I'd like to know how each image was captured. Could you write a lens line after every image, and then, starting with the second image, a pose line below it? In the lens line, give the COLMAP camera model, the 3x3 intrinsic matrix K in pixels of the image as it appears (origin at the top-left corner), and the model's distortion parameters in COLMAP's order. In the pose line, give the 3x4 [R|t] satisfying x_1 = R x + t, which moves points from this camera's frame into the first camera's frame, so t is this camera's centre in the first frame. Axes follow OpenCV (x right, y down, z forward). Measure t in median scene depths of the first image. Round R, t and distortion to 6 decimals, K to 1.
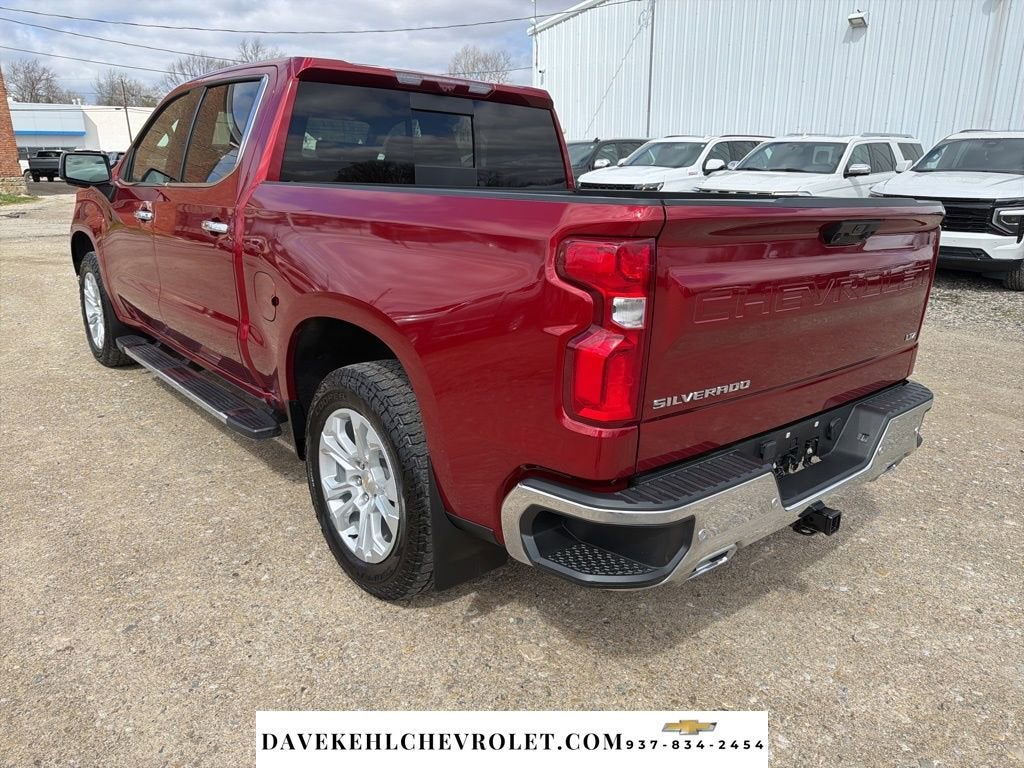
lens RADIAL K [[729.3, 0, 508.9], [0, 729.3, 376.8], [0, 0, 1]] dist [-0.000612, -0.004265]
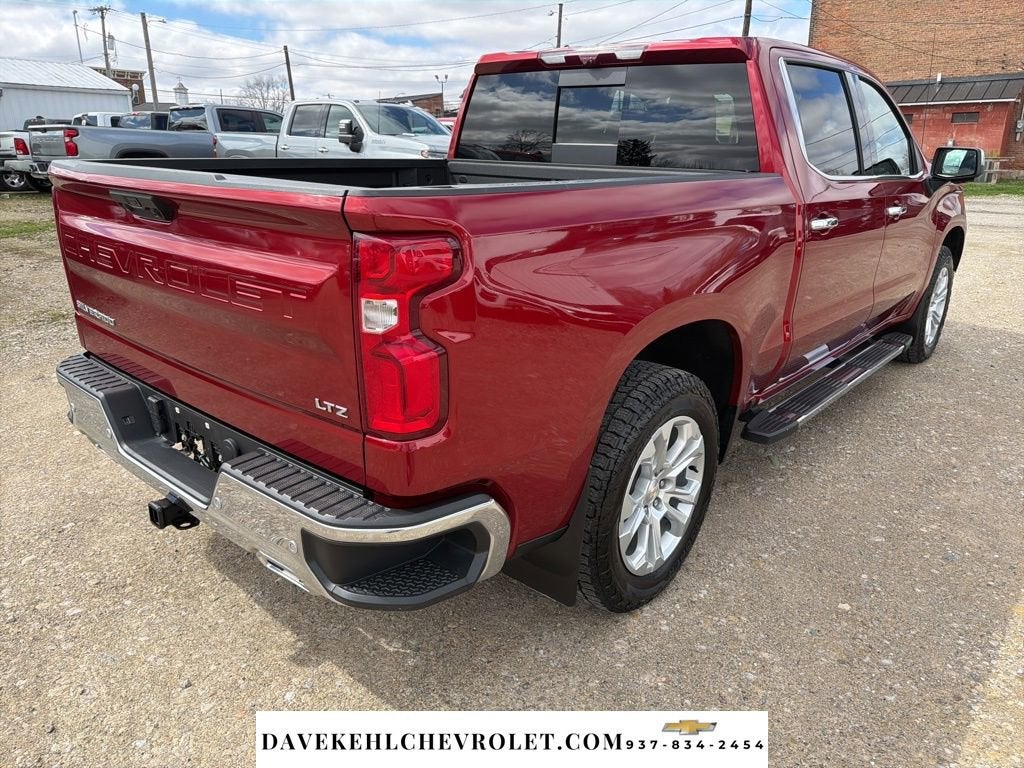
lens RADIAL K [[729.3, 0, 508.9], [0, 729.3, 376.8], [0, 0, 1]] dist [-0.000612, -0.004265]
pose [[0.154133, 0.281485, -0.947106, 1.170091], [-0.270864, 0.933875, 0.233472, -0.268134], [0.950198, 0.220551, 0.220185, 1.020443]]
